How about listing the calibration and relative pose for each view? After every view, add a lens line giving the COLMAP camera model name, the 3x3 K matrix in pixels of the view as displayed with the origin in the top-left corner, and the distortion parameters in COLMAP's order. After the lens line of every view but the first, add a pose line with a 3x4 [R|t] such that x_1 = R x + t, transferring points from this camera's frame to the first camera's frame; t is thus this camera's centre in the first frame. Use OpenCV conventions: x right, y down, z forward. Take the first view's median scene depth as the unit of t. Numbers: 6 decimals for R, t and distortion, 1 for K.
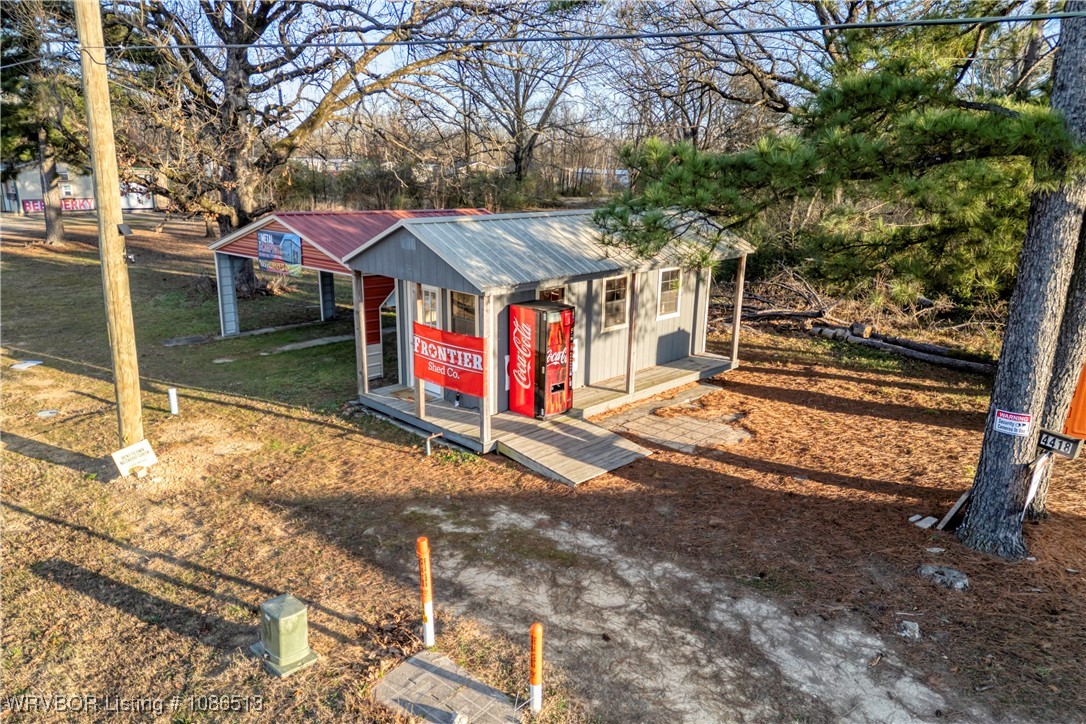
lens RADIAL K [[760.7, 0, 548.0], [0, 760.7, 356.8], [0, 0, 1]] dist [0.068185, -0.061171]
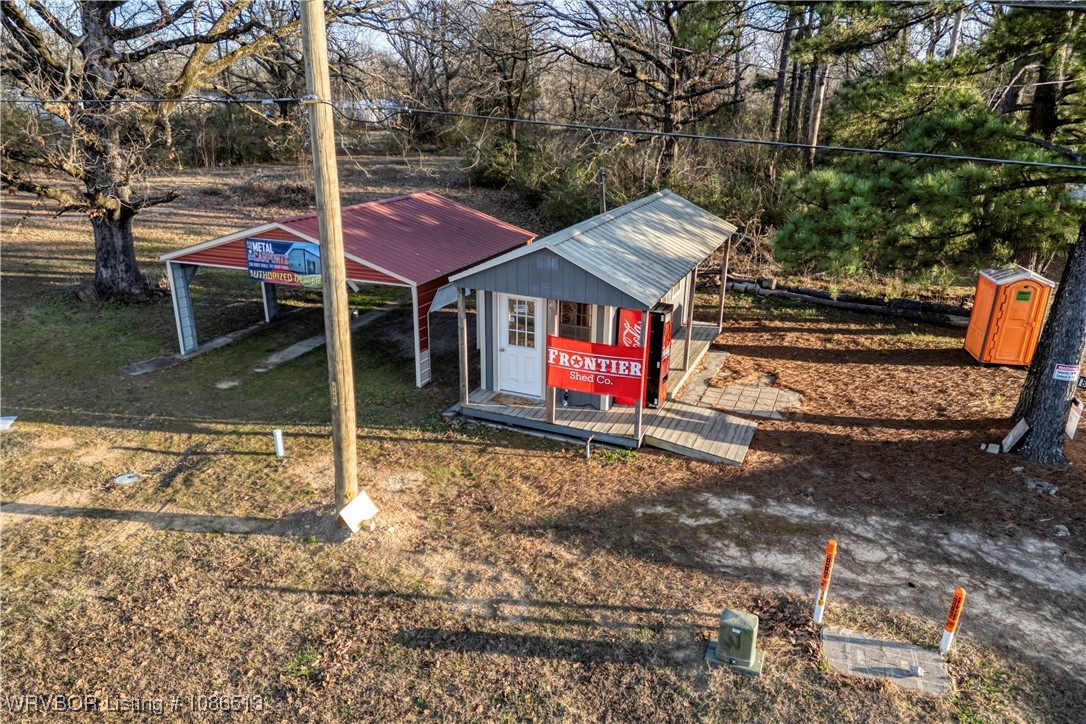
lens RADIAL K [[760.7, 0, 541.2], [0, 760.7, 362.7], [0, 0, 1]] dist [0.068185, -0.061171]
pose [[0.930592, -0.126159, 0.343630, -0.553305], [0.092122, 0.989234, 0.113708, -0.129382], [-0.354276, -0.074160, 0.932196, 0.018564]]
